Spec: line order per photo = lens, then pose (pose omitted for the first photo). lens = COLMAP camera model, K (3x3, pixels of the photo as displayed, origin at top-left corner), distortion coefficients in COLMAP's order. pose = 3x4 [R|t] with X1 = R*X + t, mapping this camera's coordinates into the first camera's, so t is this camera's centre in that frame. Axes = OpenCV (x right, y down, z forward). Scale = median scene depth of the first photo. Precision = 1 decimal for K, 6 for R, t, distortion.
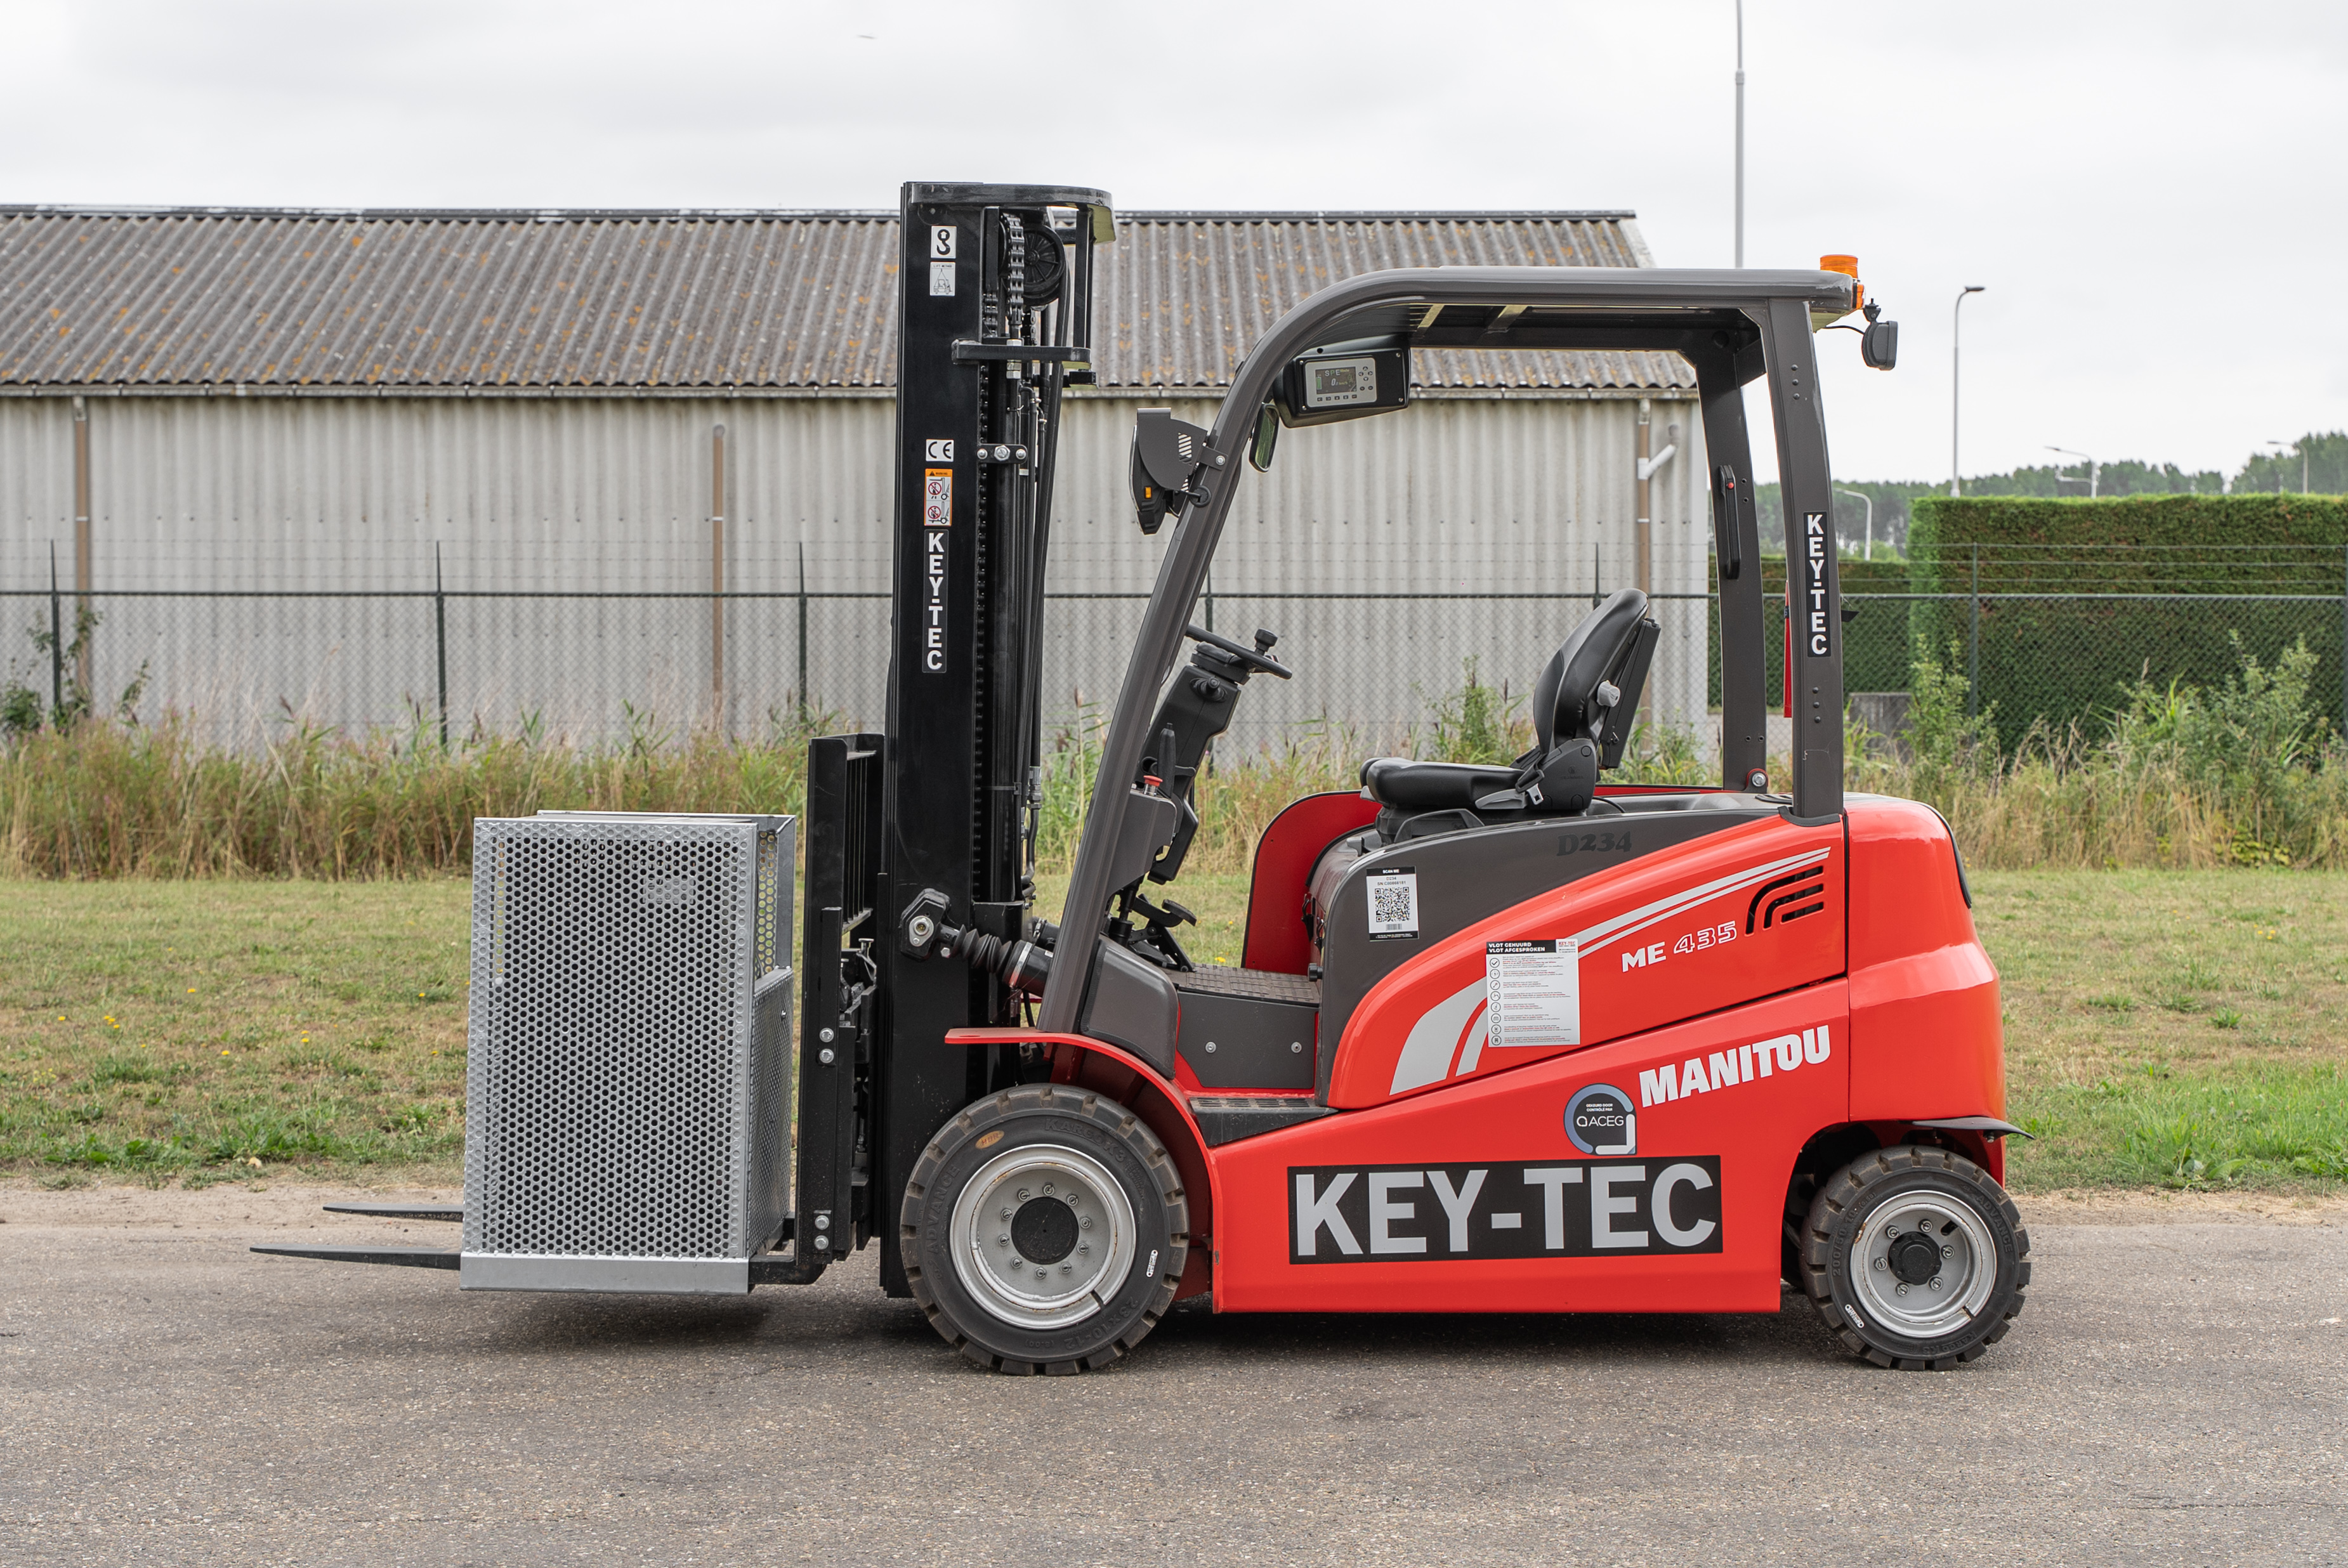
lens RADIAL K [[3975.9, 0, 1207.3], [0, 3975.9, 727.5], [0, 0, 1]] dist [-0.005368, -0.005901]
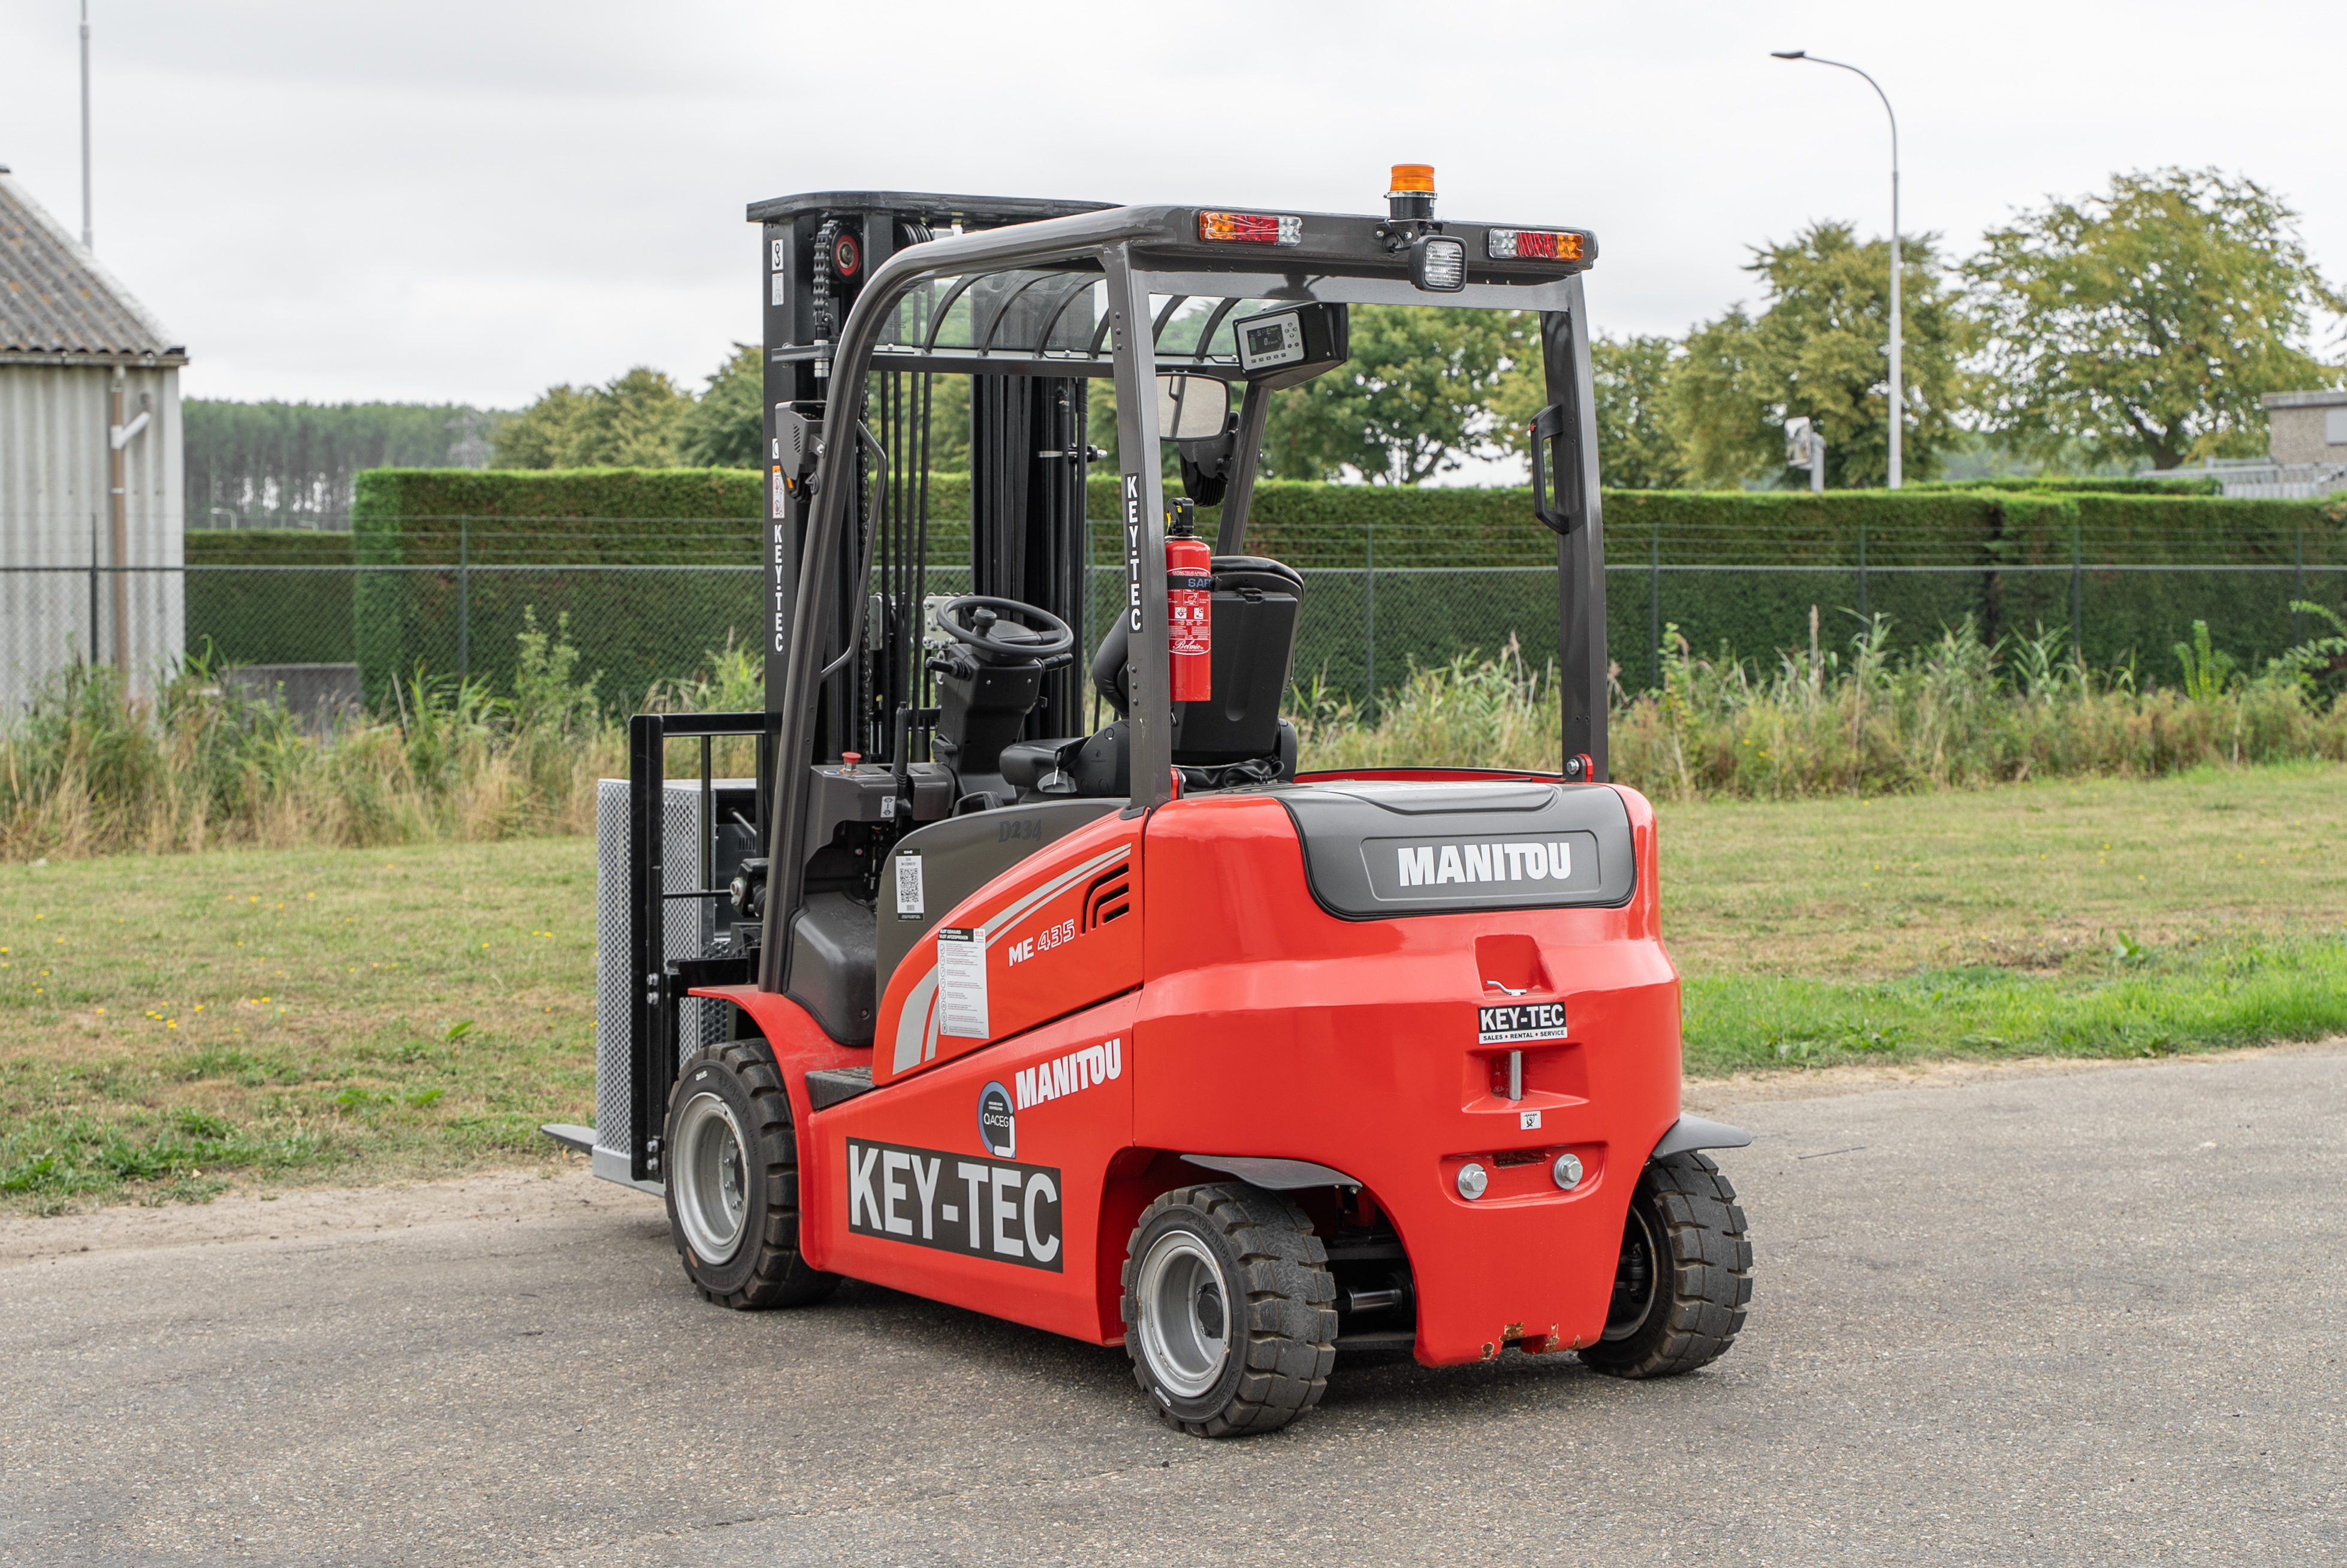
lens RADIAL K [[4088.6, 0, 1171.9], [0, 4088.6, 753.2], [0, 0, 1]] dist [-0.004545, -0.093498]
pose [[0.858969, -0.025934, 0.511370, -0.179587], [0.019329, 0.999647, 0.018229, -0.001435], [-0.511662, -0.005774, 0.859167, 0.014350]]
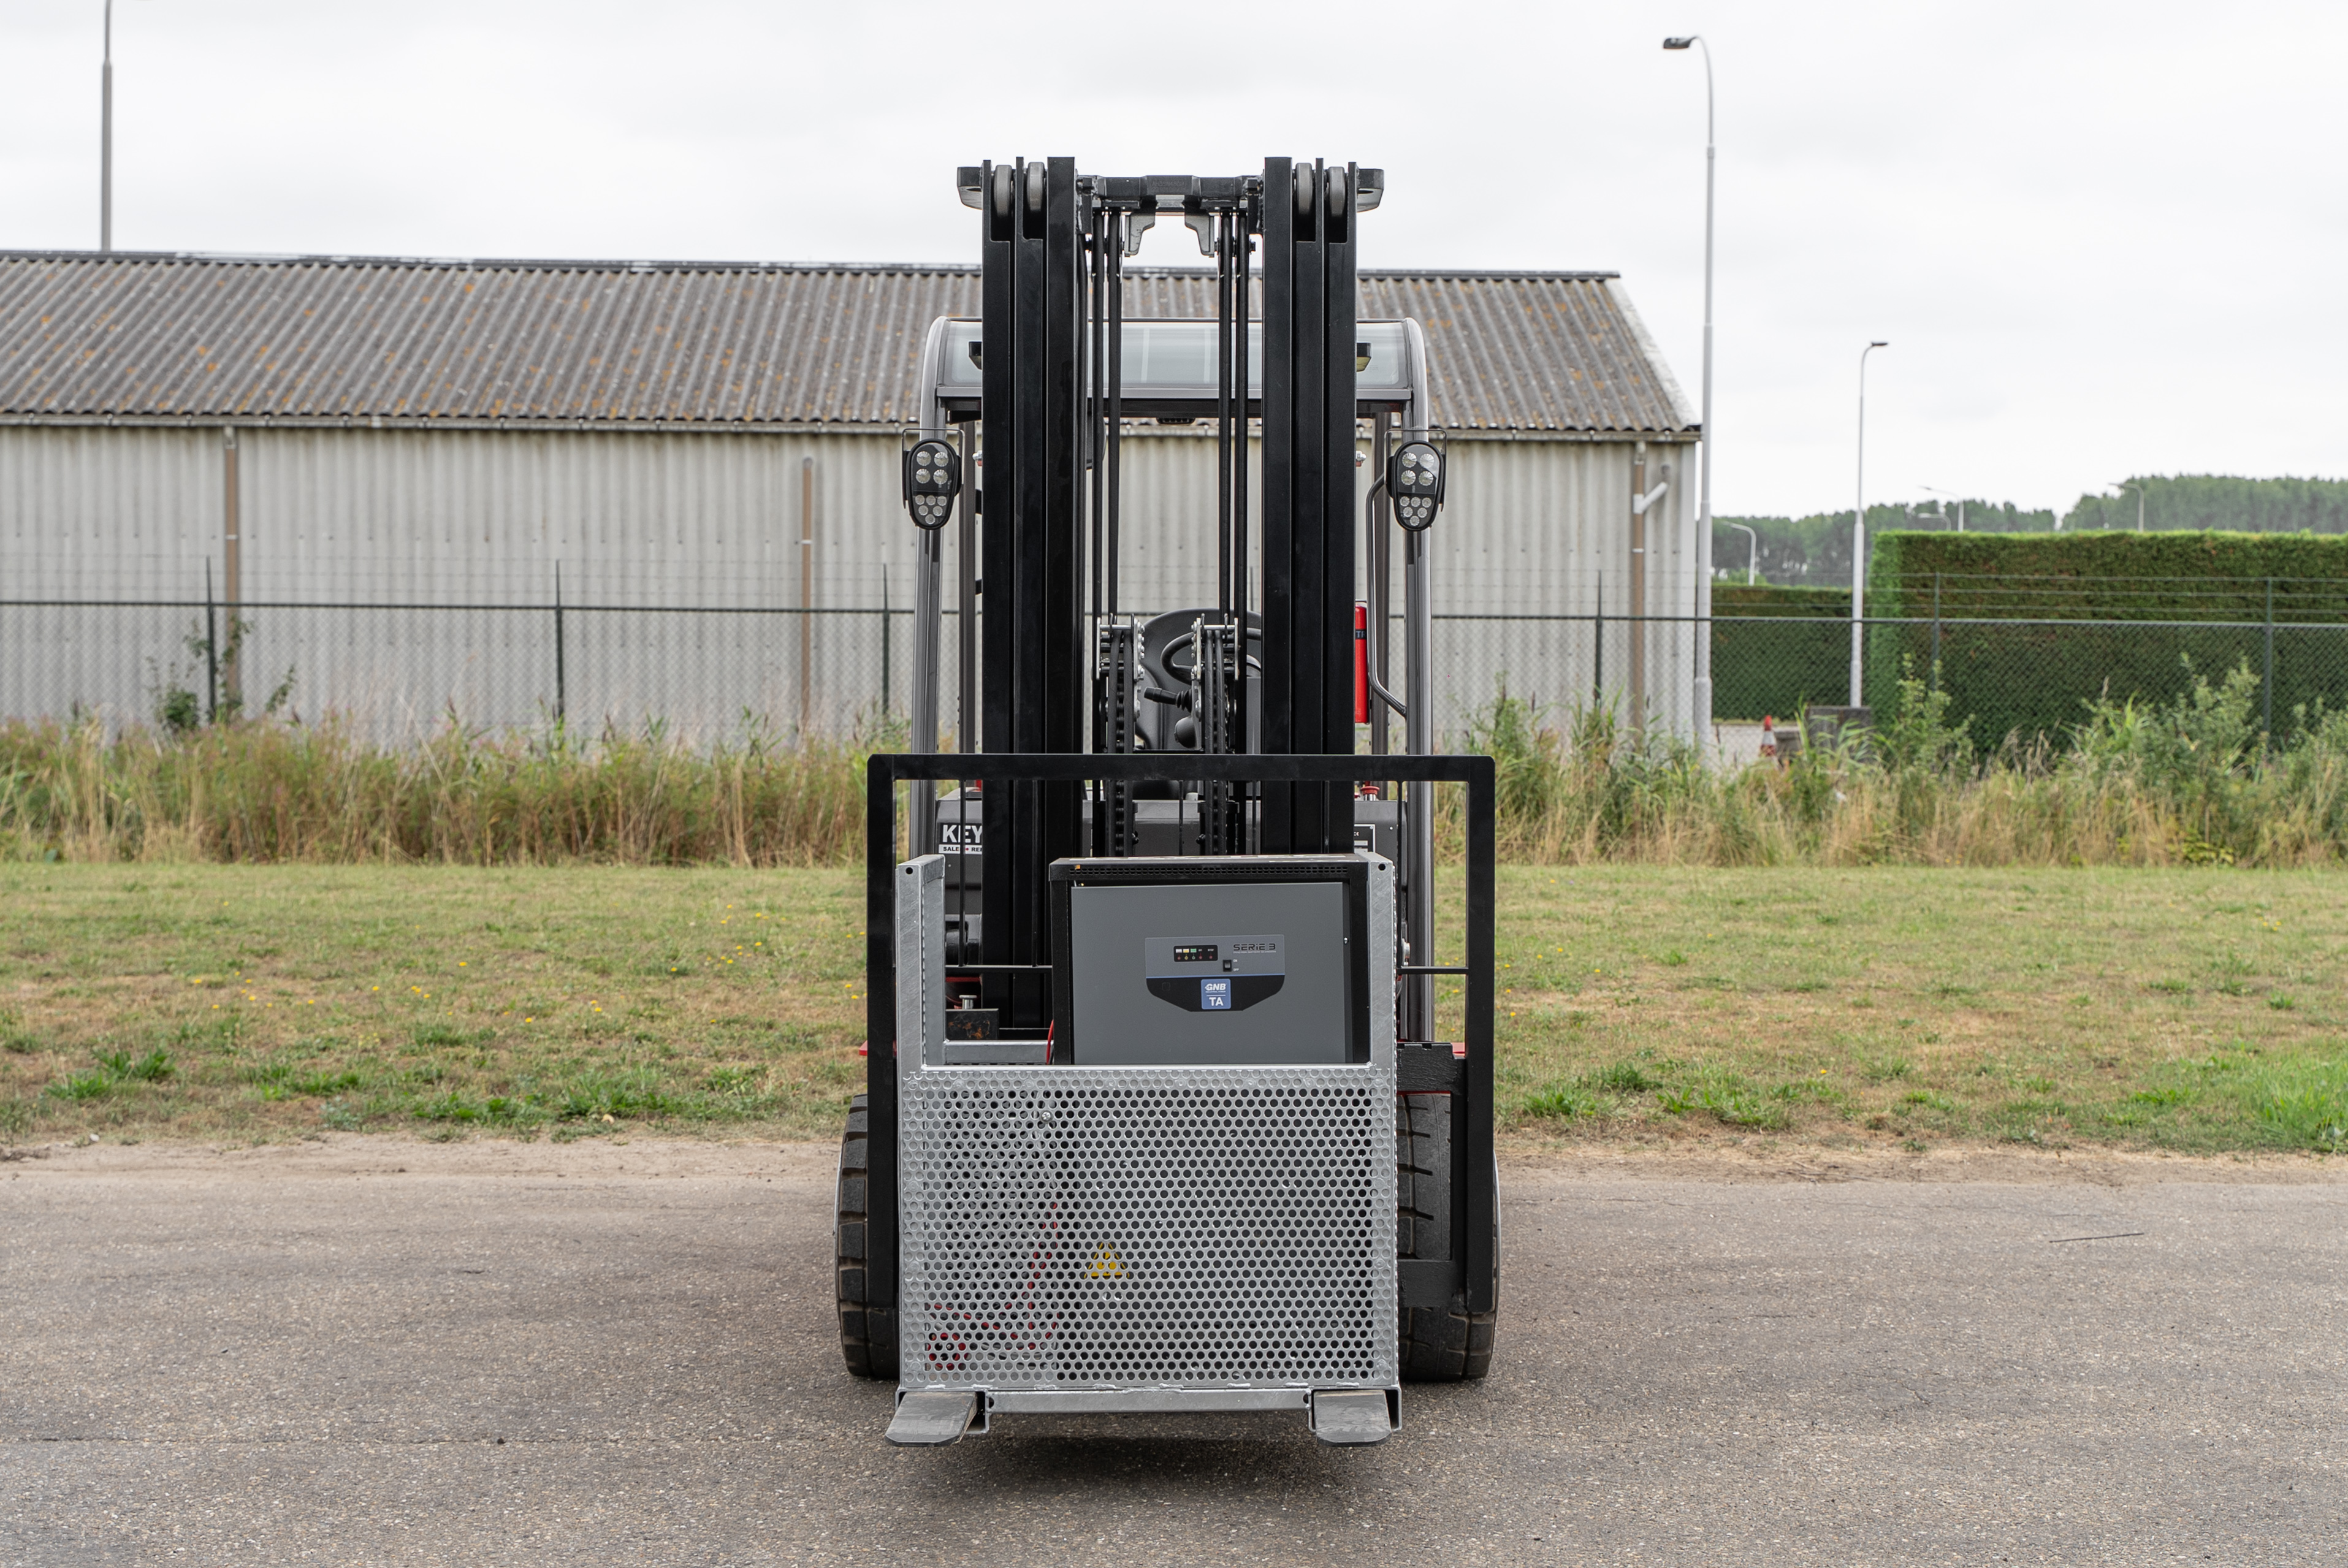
lens RADIAL K [[3578.9, 0, 1188.1], [0, 3578.9, 800.1], [0, 0, 1]] dist [-0.009253, -0.004520]
pose [[0.999845, 0.007274, 0.016041, -0.031848], [-0.007575, 0.999795, 0.018767, -0.000001], [-0.015901, -0.018886, 0.999695, -0.001295]]
